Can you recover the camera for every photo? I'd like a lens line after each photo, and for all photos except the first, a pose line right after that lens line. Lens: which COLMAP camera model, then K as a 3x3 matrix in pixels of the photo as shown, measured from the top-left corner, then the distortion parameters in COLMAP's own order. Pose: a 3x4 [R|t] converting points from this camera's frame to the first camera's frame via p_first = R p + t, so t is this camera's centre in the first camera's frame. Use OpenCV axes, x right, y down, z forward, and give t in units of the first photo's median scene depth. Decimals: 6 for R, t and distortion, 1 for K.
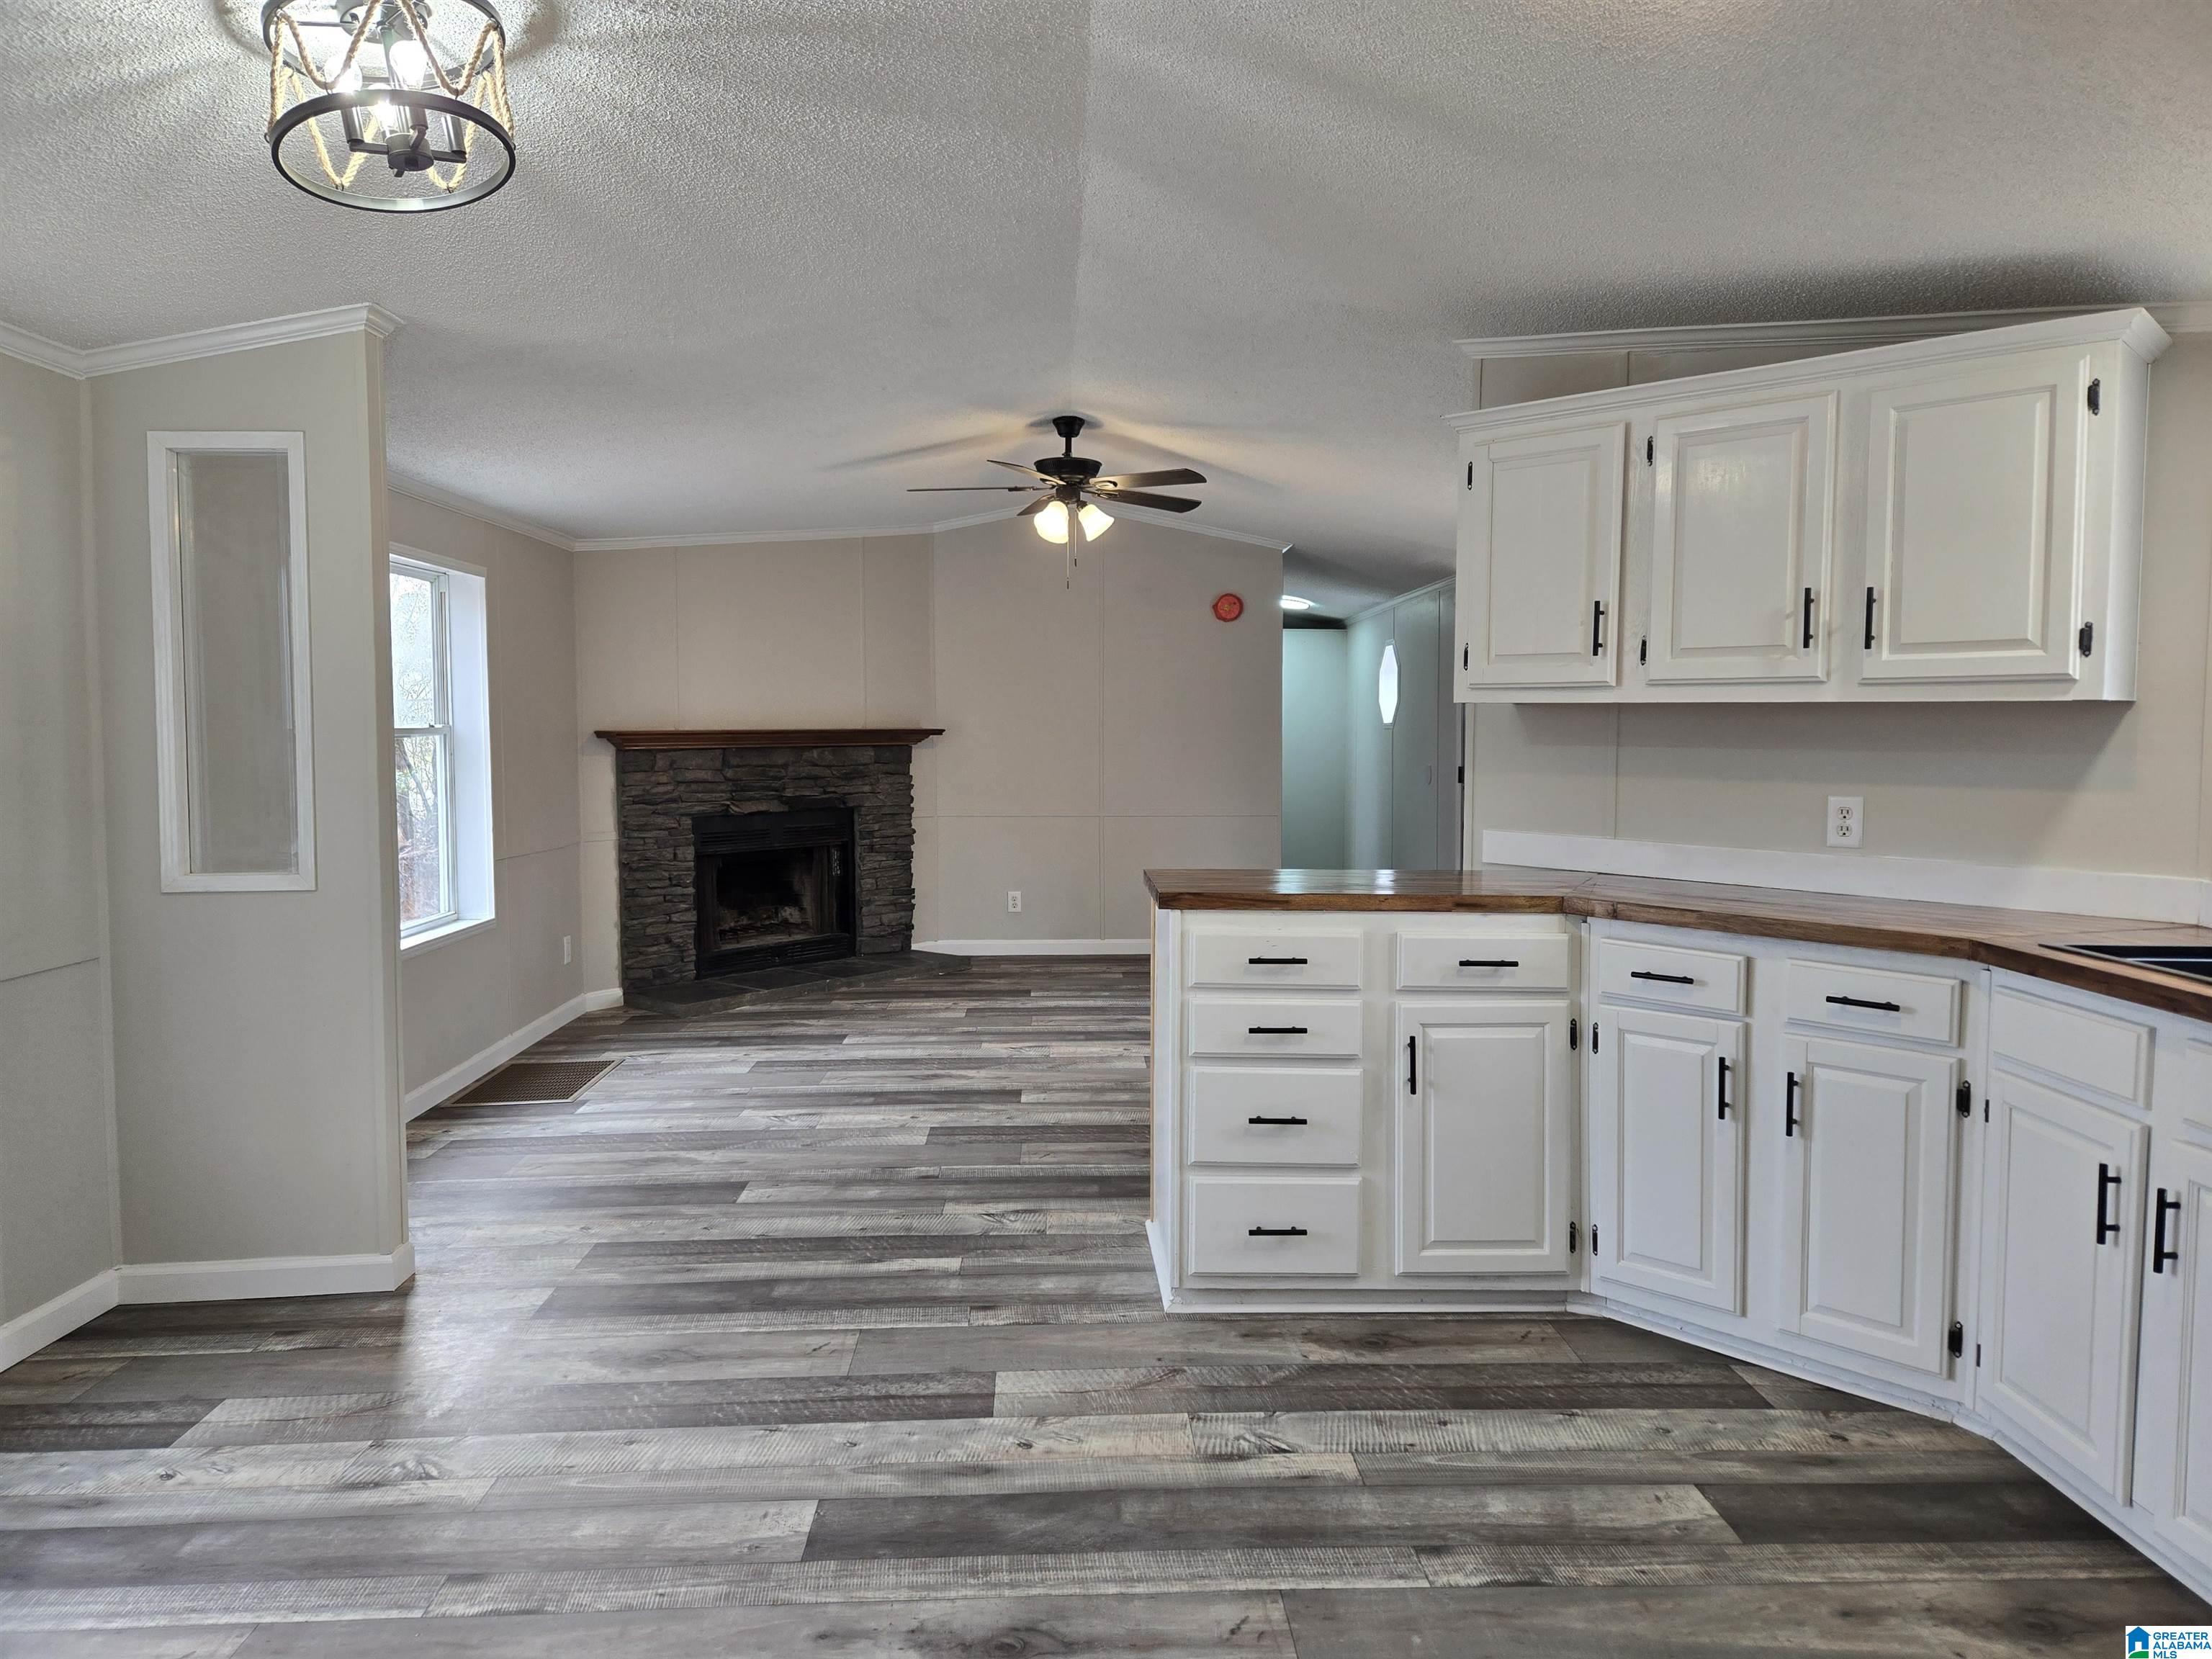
lens RADIAL K [[1478.0, 0, 1109.9], [0, 1478.0, 815.9], [0, 0, 1]] dist [0.086669, -0.073075]
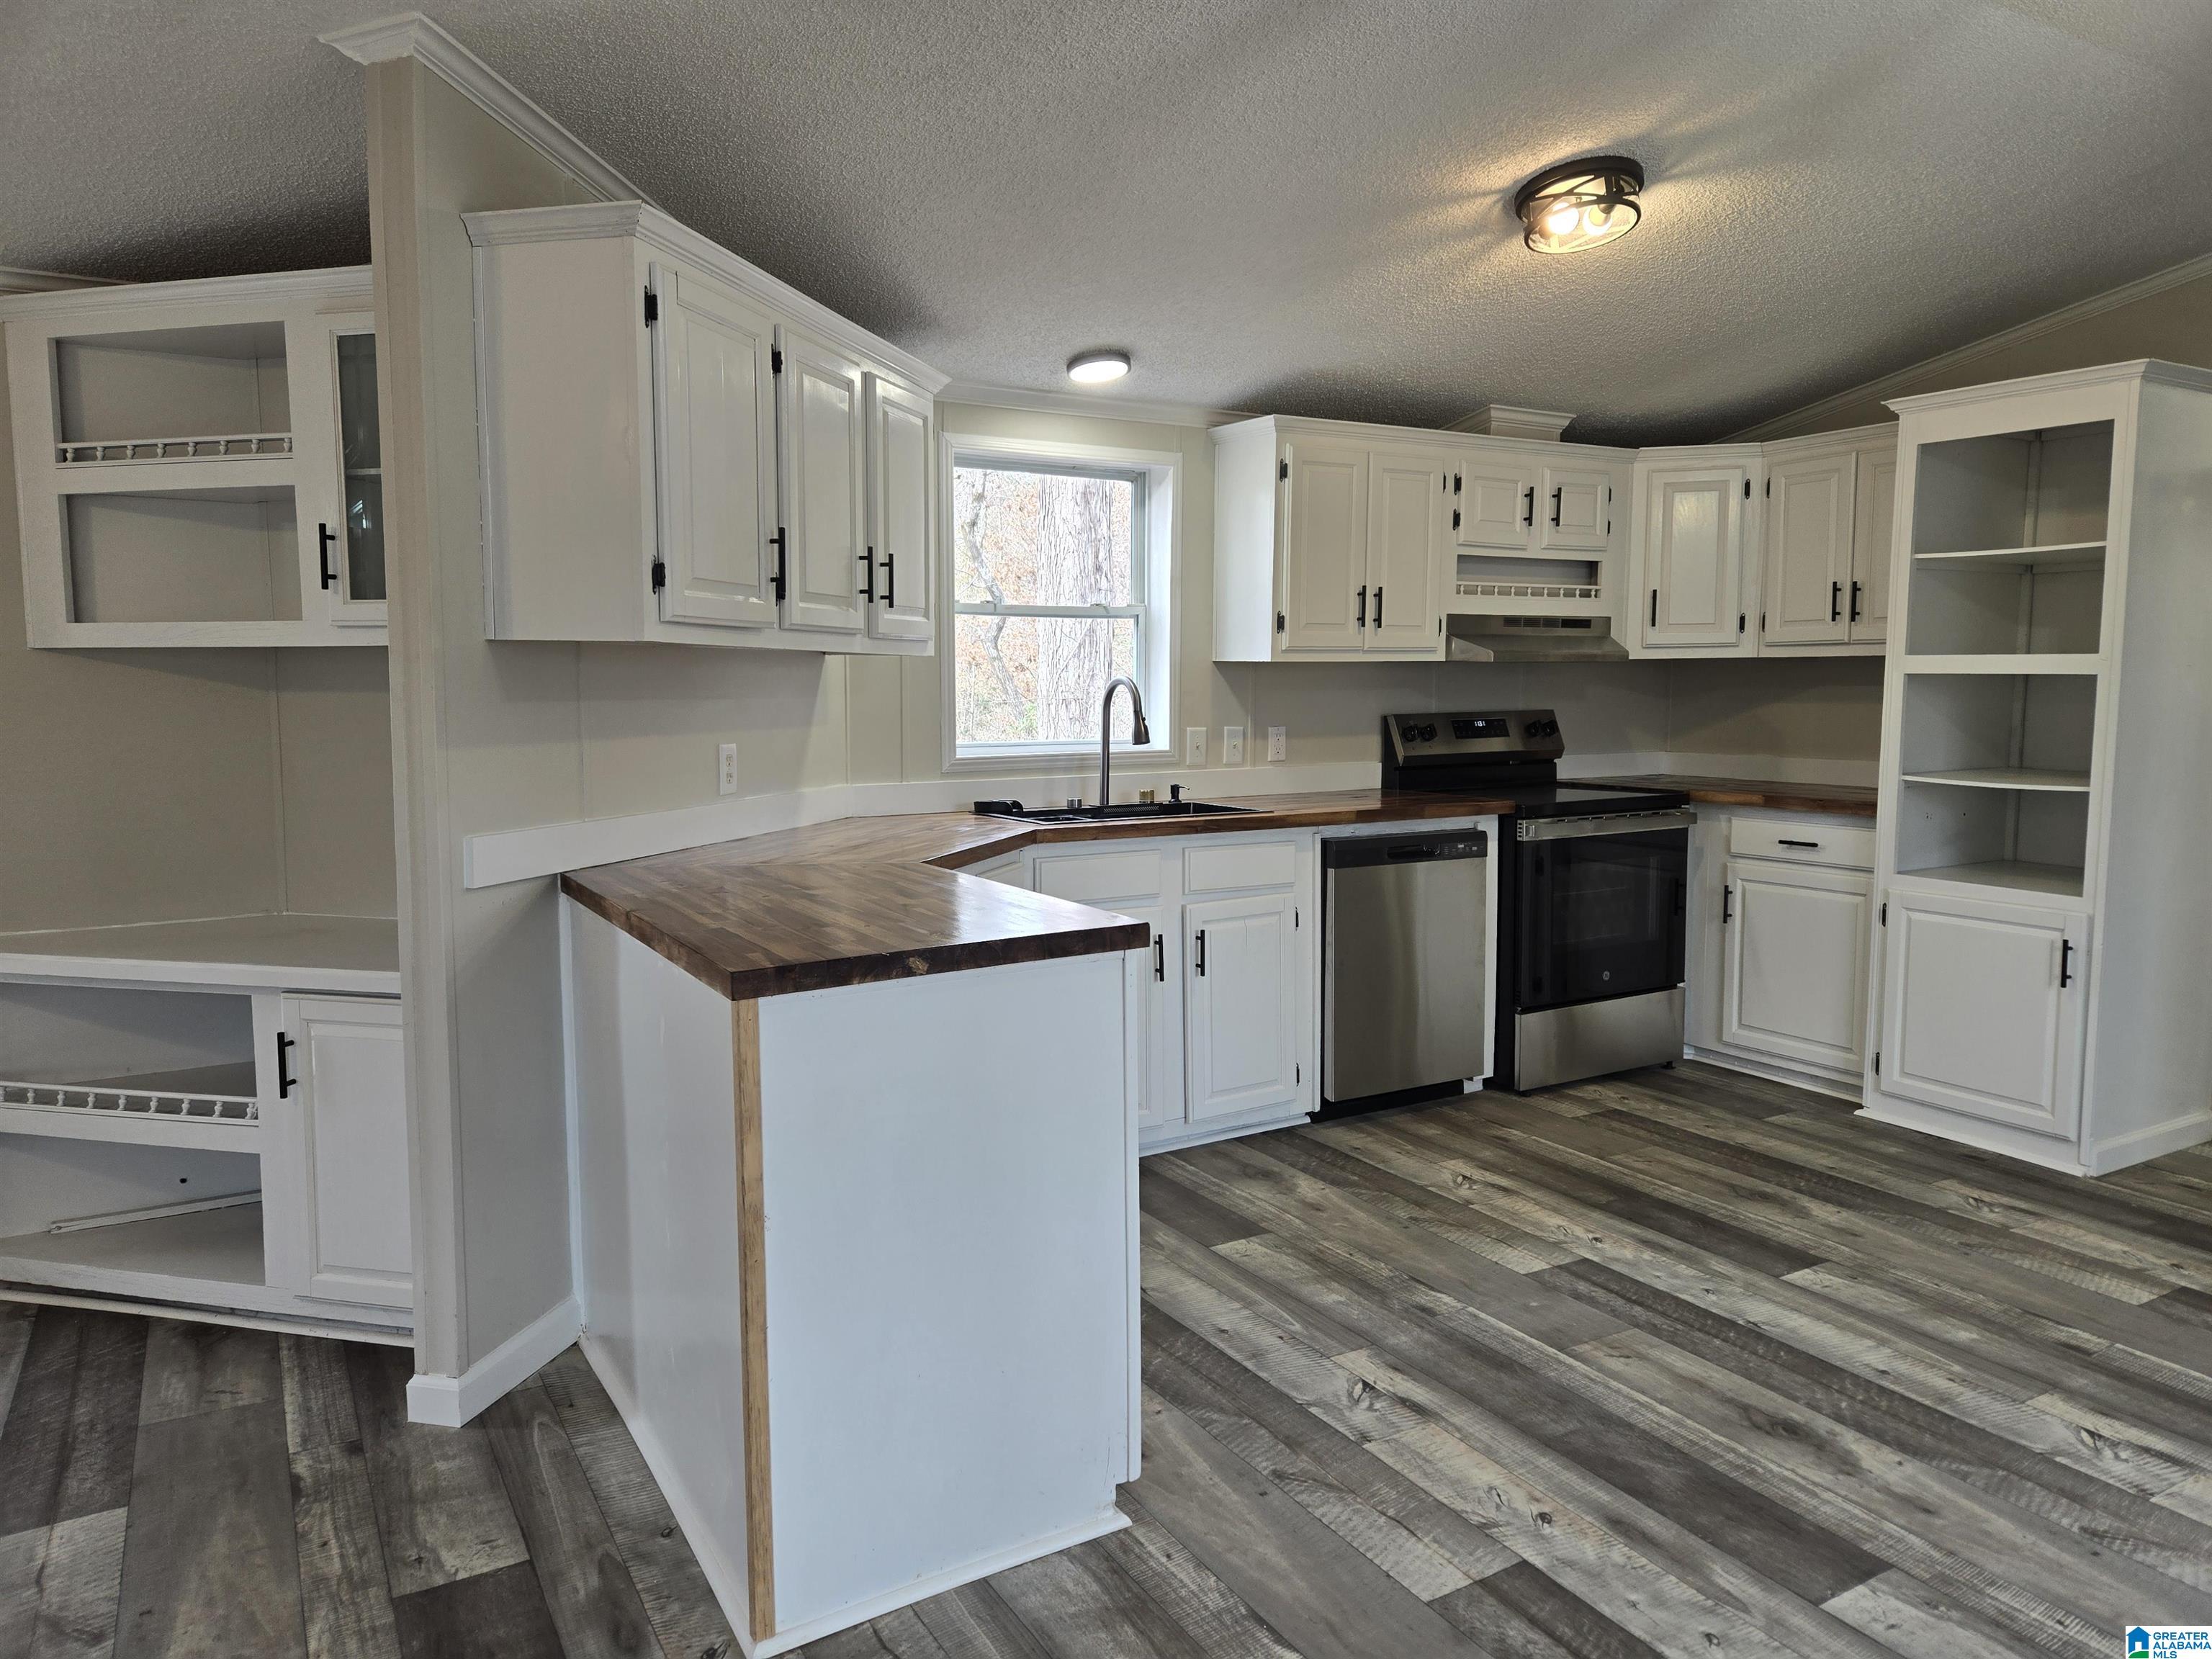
lens RADIAL K [[1478.0, 0, 1109.9], [0, 1478.0, 815.9], [0, 0, 1]] dist [0.086669, -0.073075]
pose [[-0.478233, -0.088029, 0.873810, -0.681261], [0.048551, 0.990792, 0.126386, -0.104120], [-0.876890, 0.102866, -0.469556, 1.641377]]
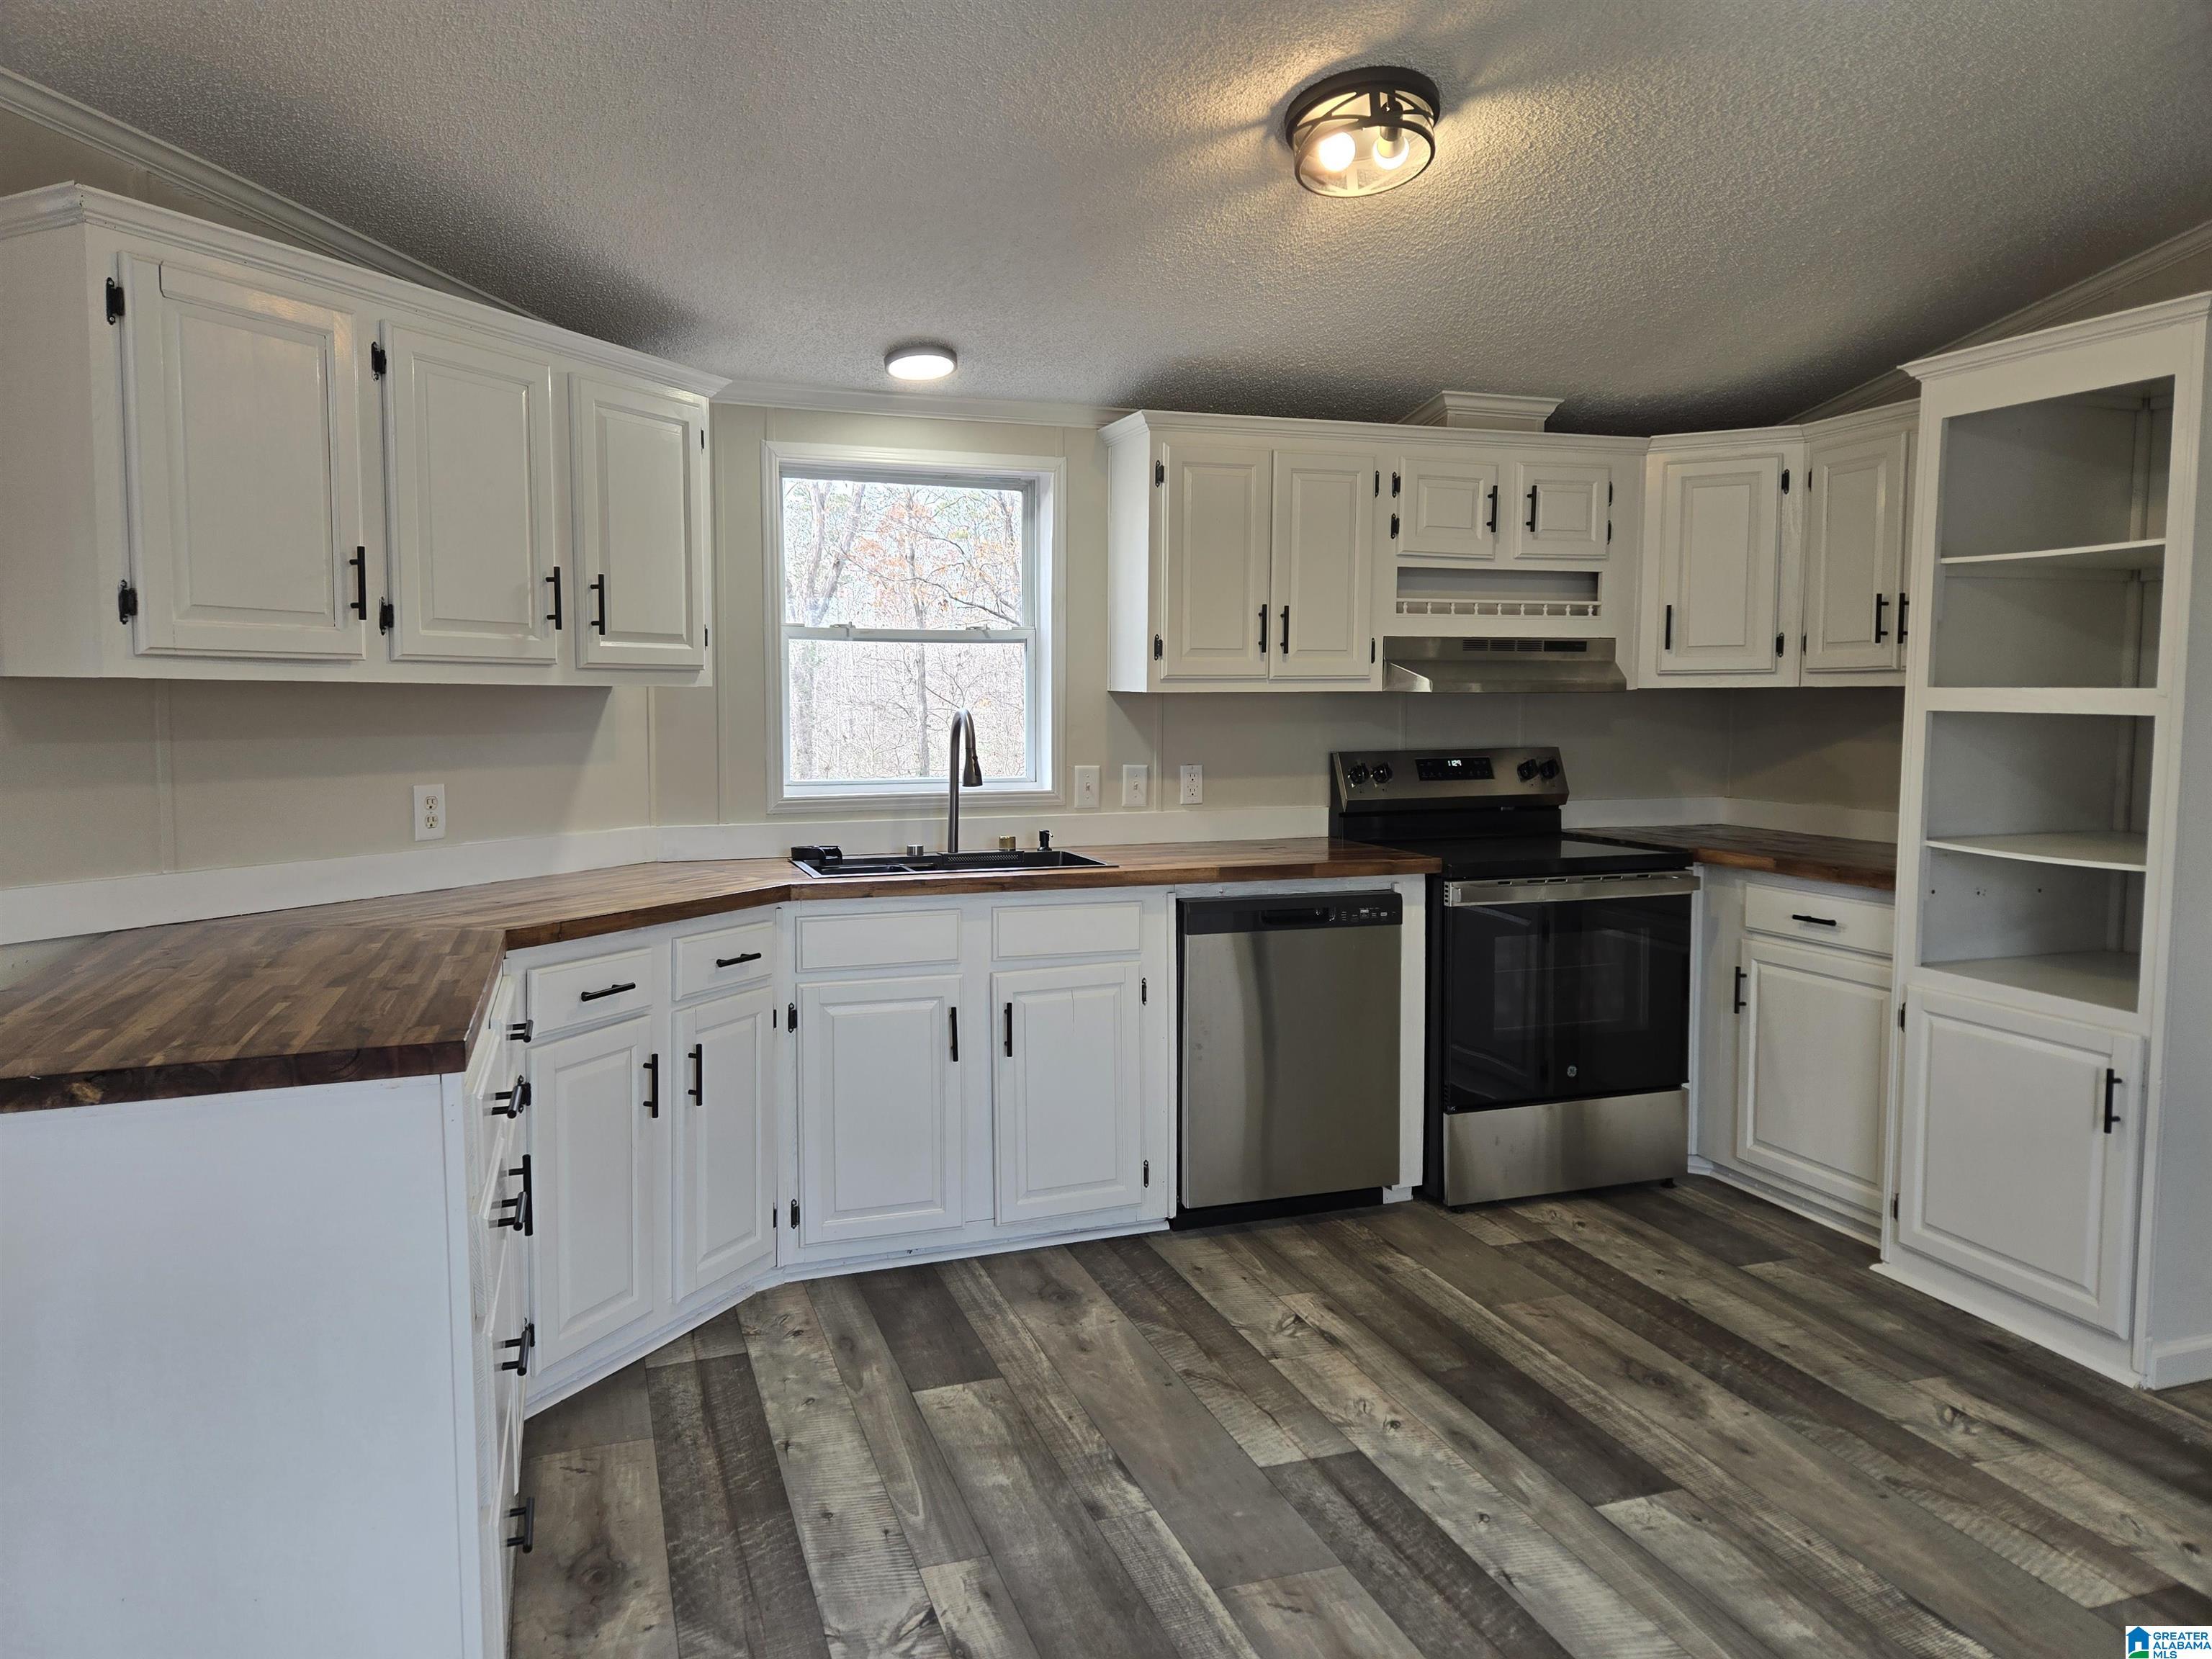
lens RADIAL K [[1474.7, 0, 1090.9], [0, 1474.7, 806.4], [0, 0, 1]] dist [0.086726, -0.072278]
pose [[-0.290118, -0.079333, 0.953697, -0.670102], [0.052379, 0.993748, 0.098598, -0.090933], [-0.955556, 0.078559, -0.284149, 1.145500]]
